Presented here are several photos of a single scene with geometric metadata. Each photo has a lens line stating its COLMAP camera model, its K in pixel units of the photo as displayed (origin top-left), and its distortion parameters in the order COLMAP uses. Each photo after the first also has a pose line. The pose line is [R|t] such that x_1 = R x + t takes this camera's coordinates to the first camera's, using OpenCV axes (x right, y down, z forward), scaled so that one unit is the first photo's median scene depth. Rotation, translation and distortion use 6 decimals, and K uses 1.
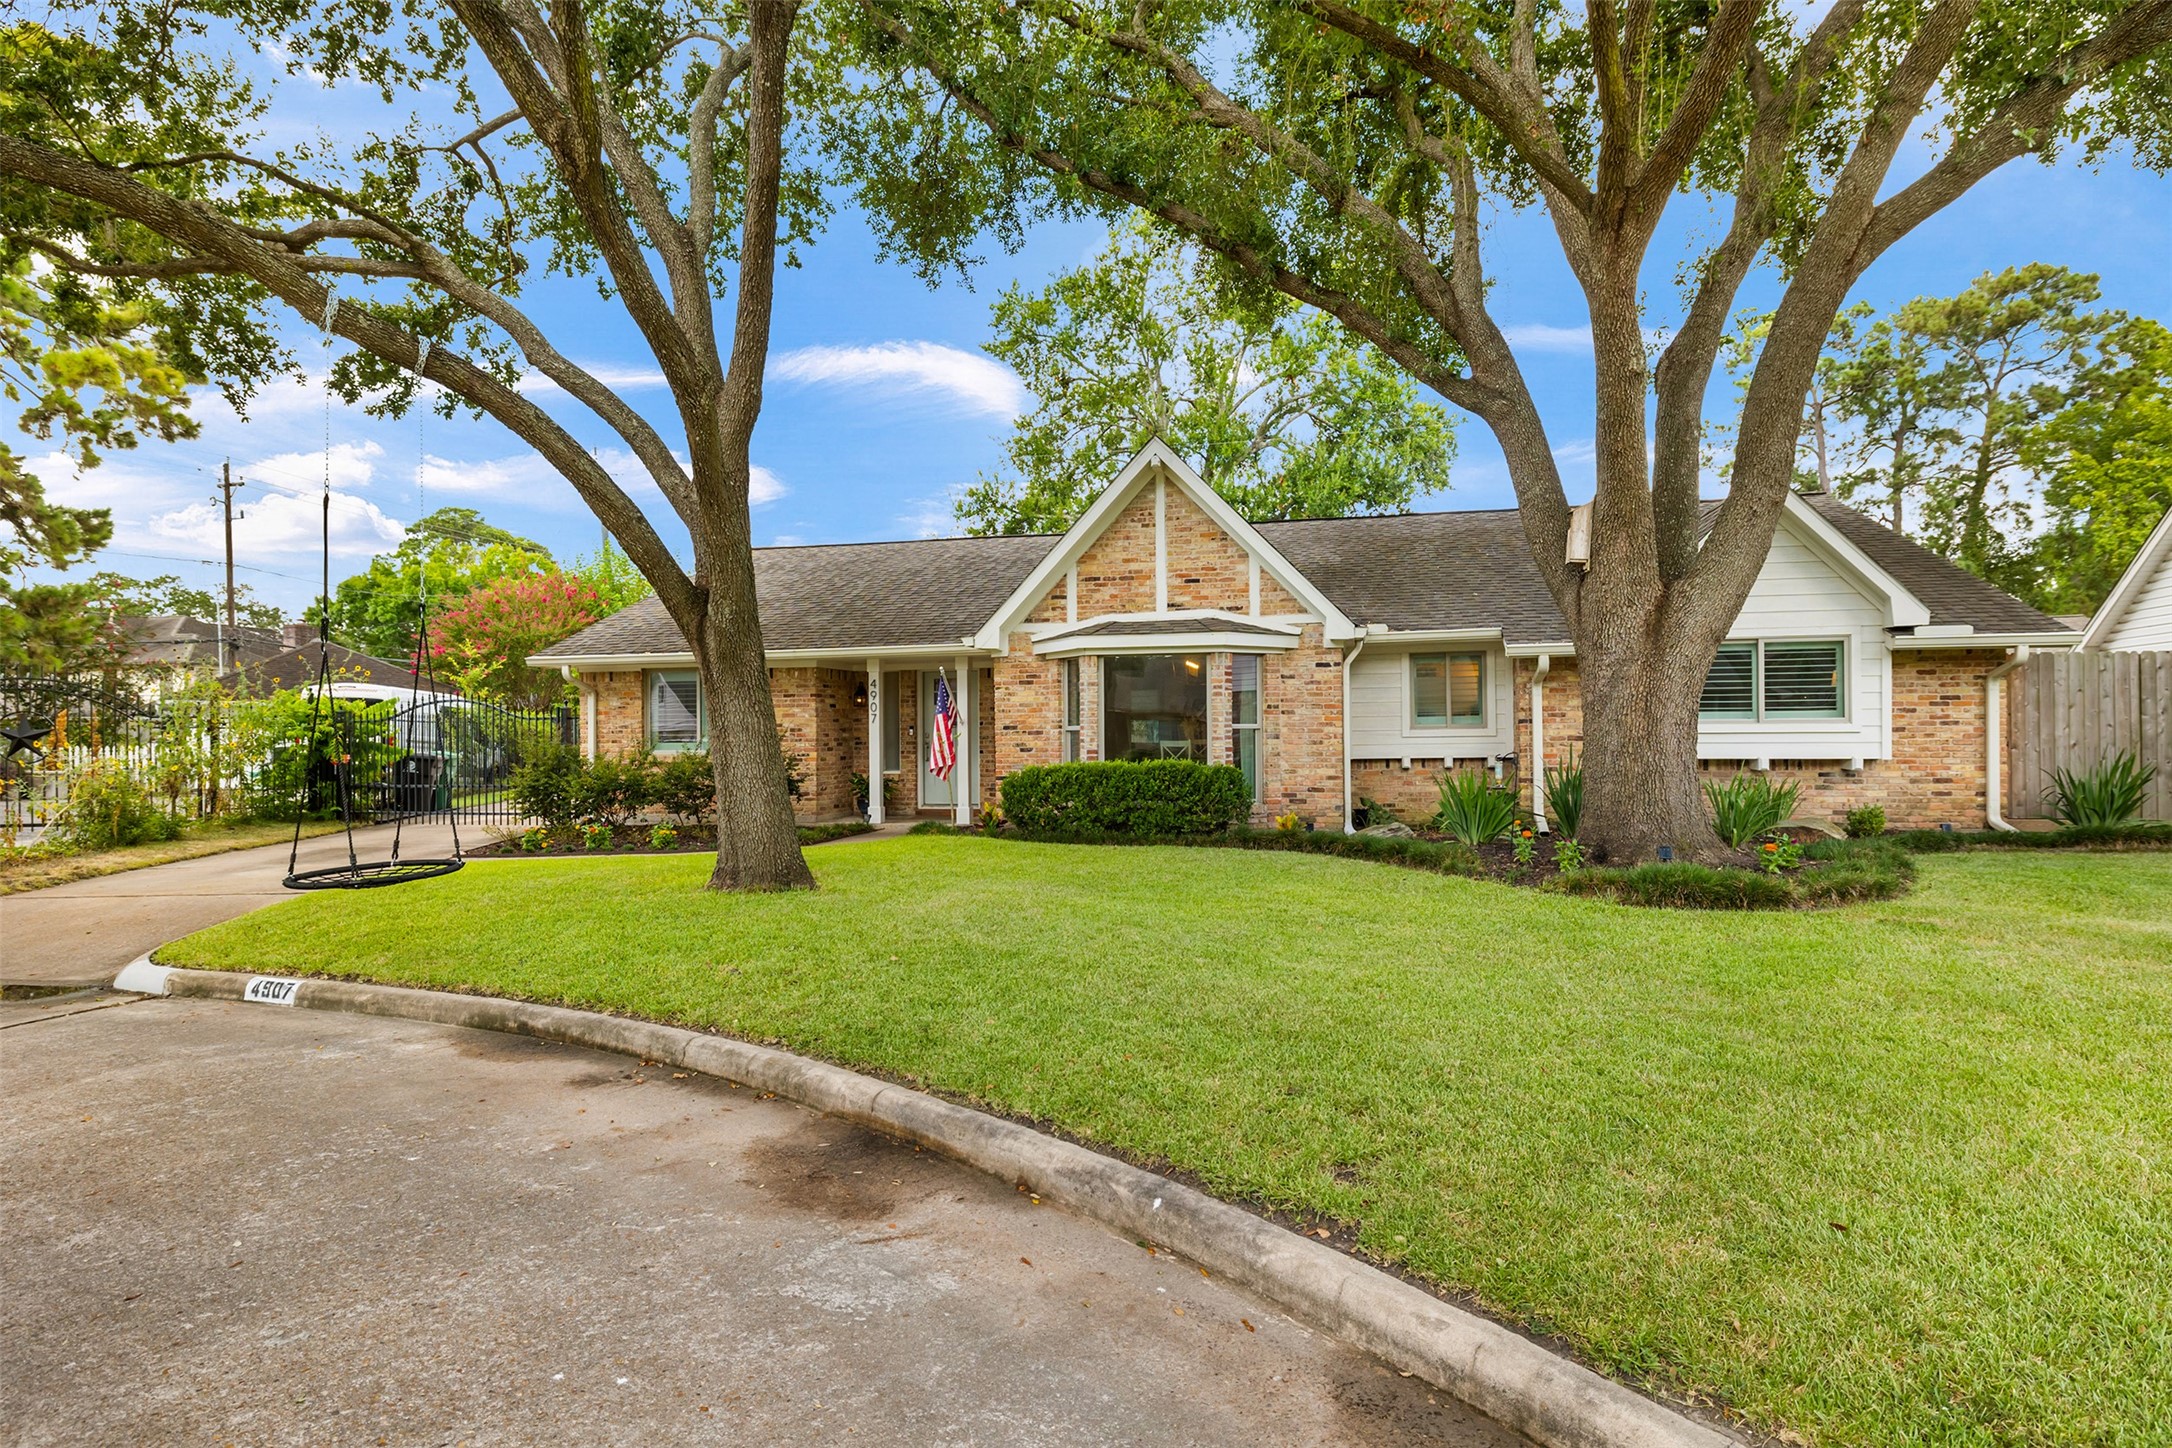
lens RADIAL K [[1186.9, 0, 1082.7], [0, 1186.9, 725.5], [0, 0, 1]] dist [0.004242, -0.000446]
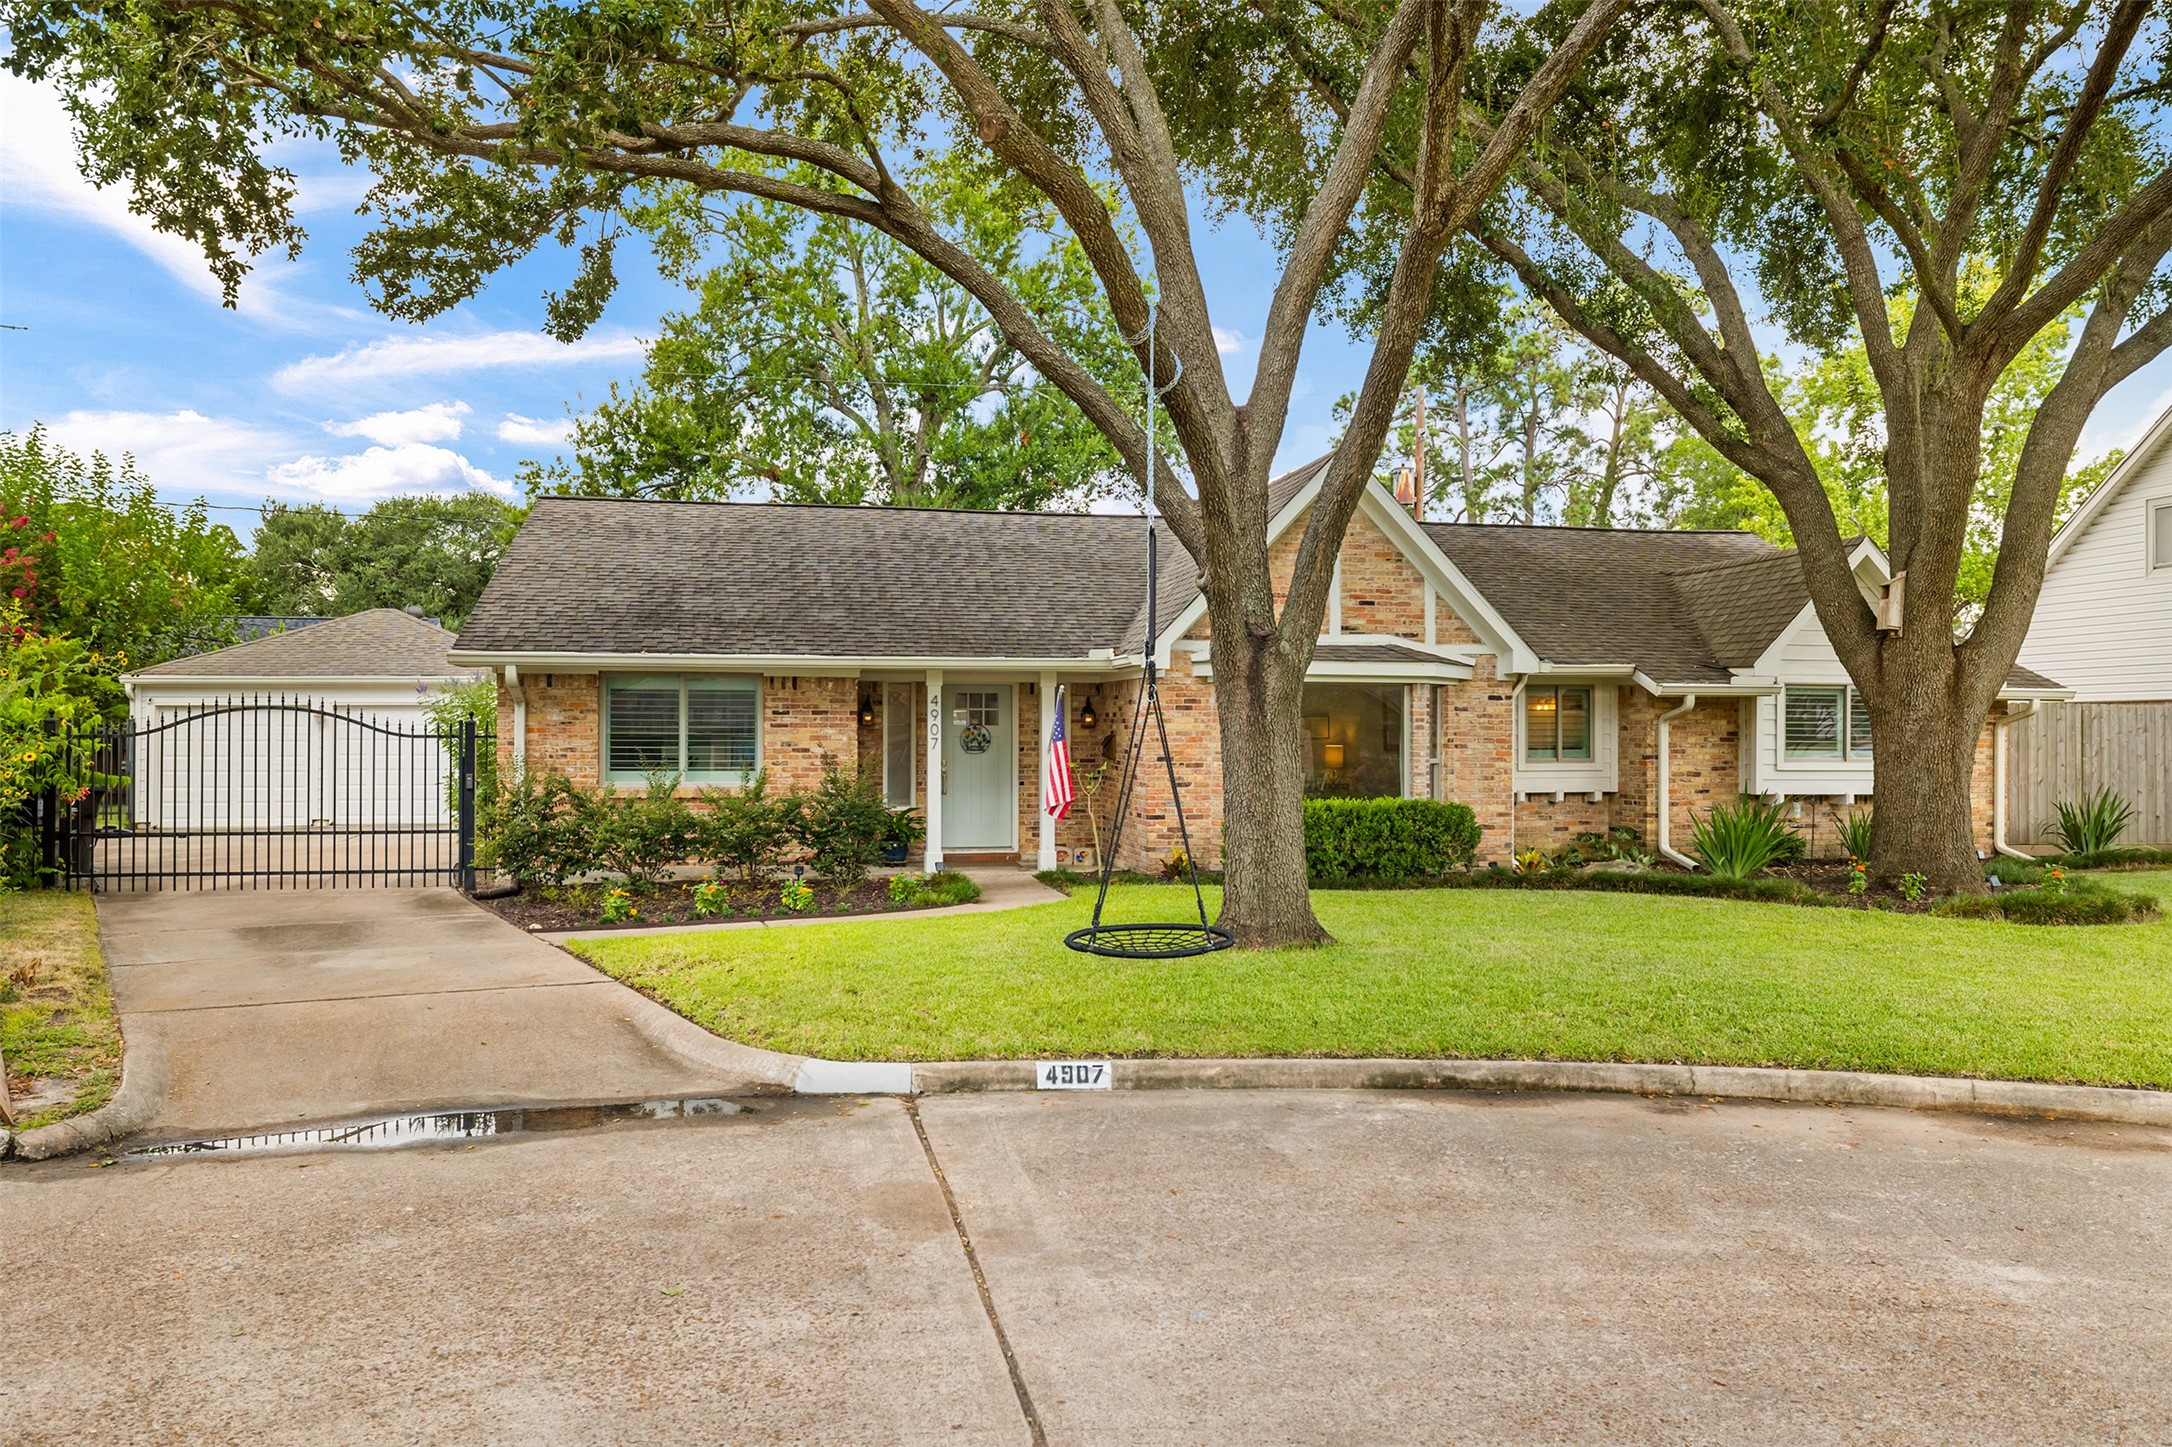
lens RADIAL K [[1636.8, 0, 1087.5], [0, 1636.8, 724.3], [0, 0, 1]] dist [0.007549, 0.001830]
pose [[0.904766, 0.014136, 0.425675, -0.645147], [-0.014913, 0.999888, -0.001506, -0.021720], [-0.425648, -0.004985, 0.904875, -0.065450]]
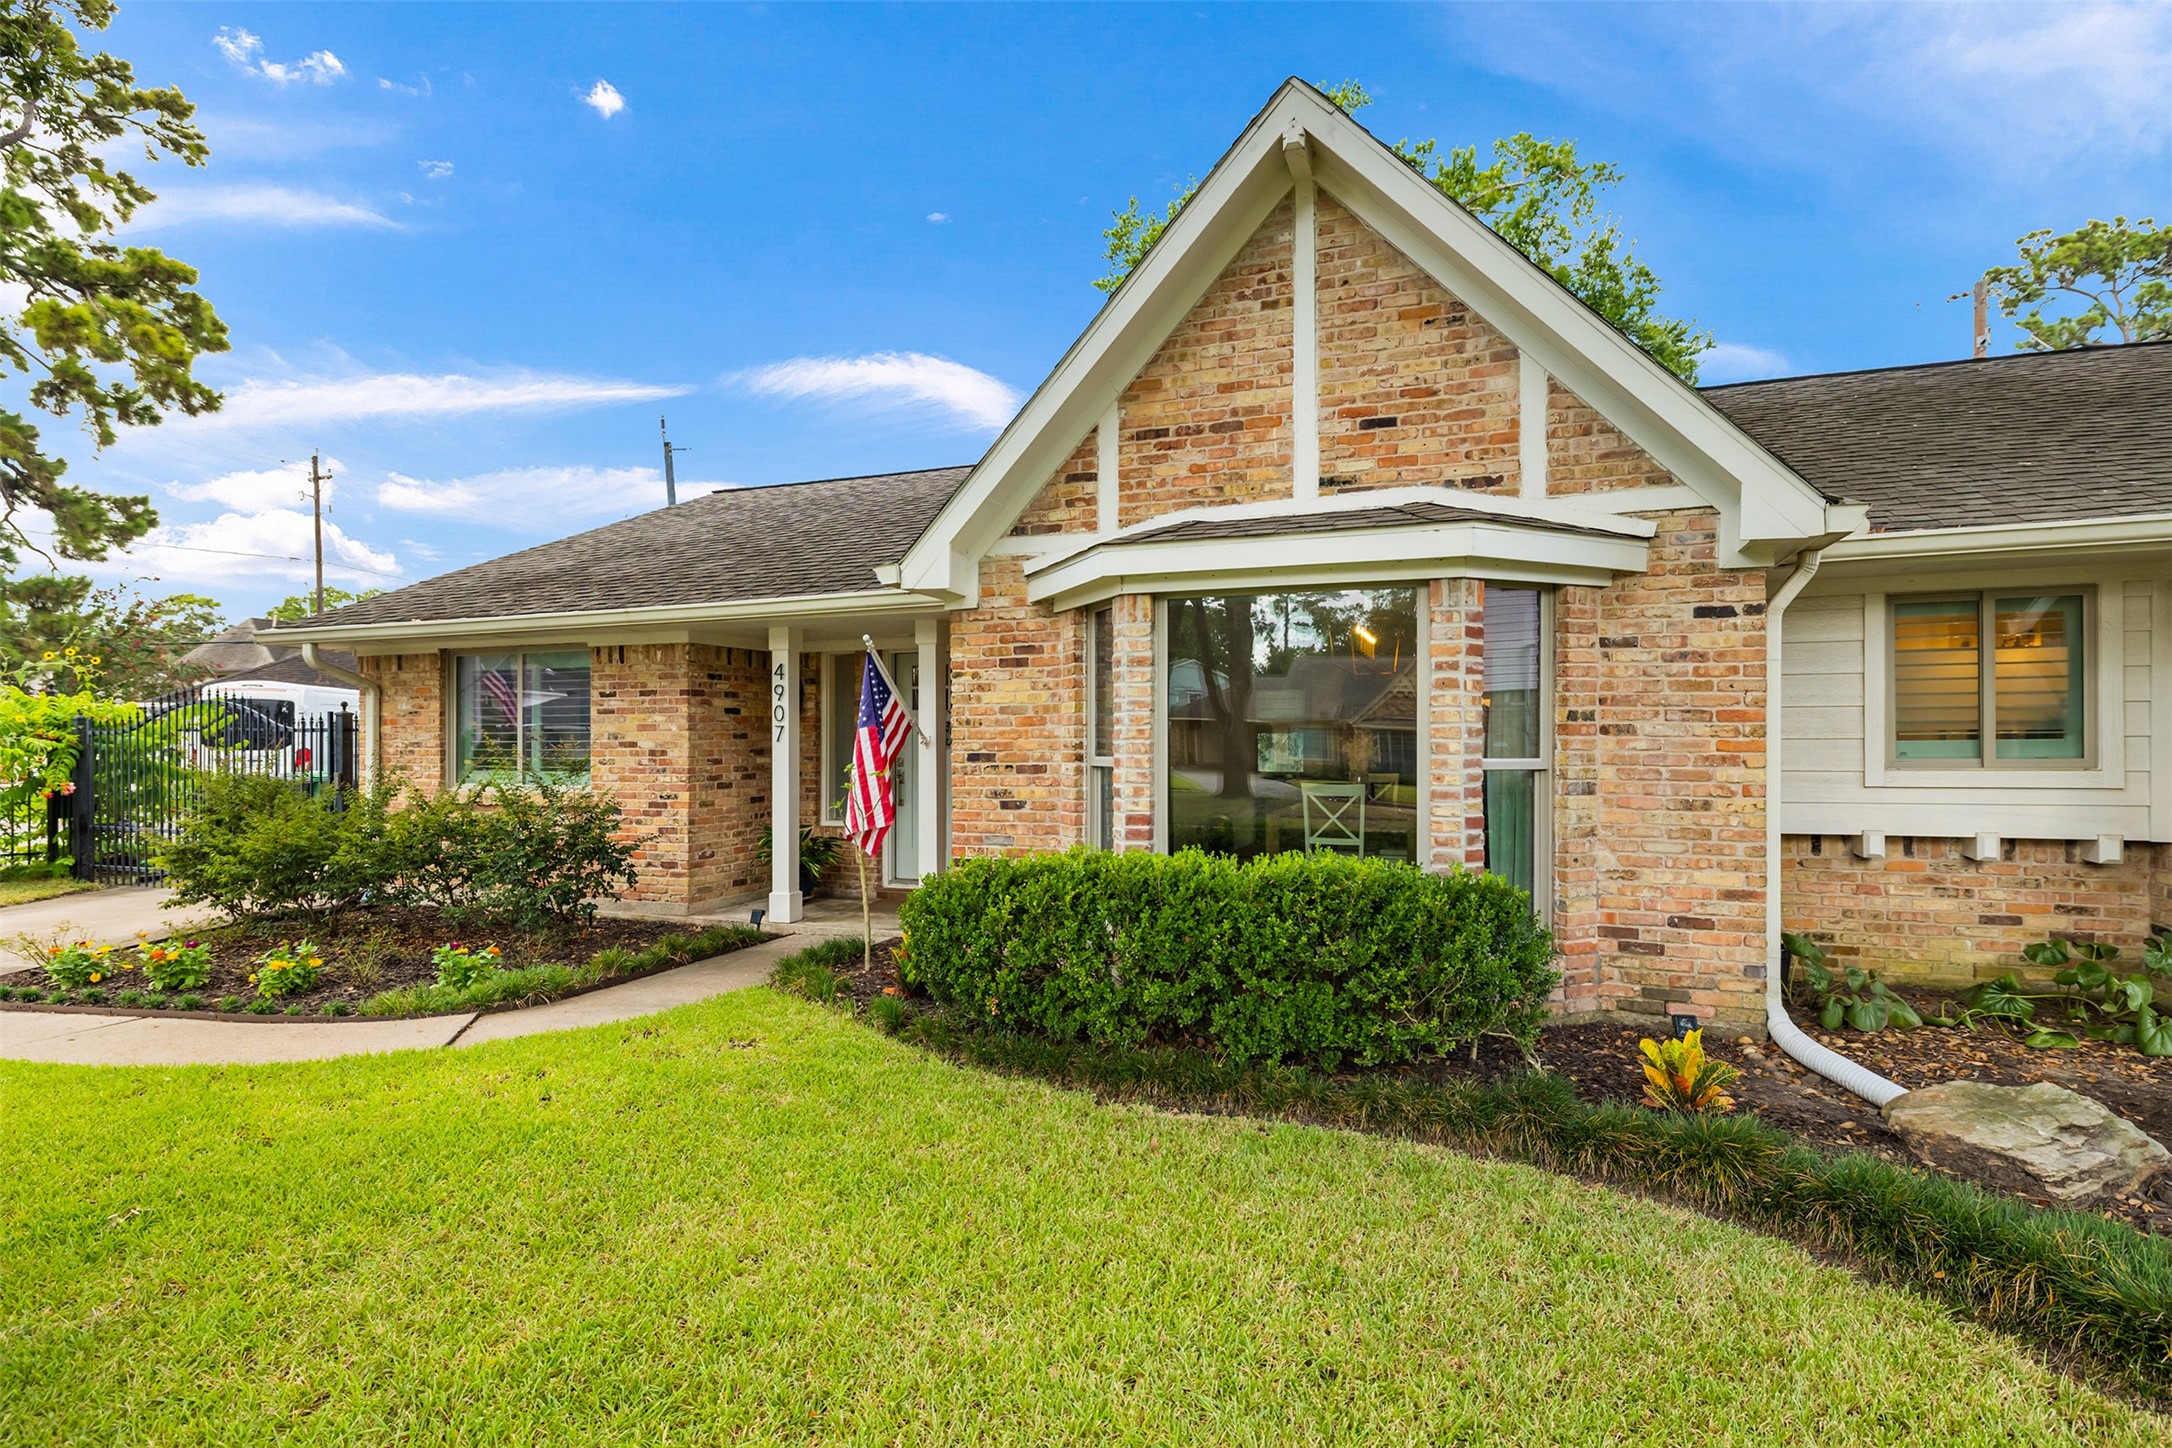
lens RADIAL K [[1109.8, 0, 1093.9], [0, 1109.8, 743.8], [0, 0, 1]] dist [-0.004370, -0.000037]
pose [[0.991829, 0.006814, -0.127390, 0.041671], [-0.005319, 0.999913, 0.012067, -0.009703], [0.127461, -0.011291, 0.991779, 0.582775]]
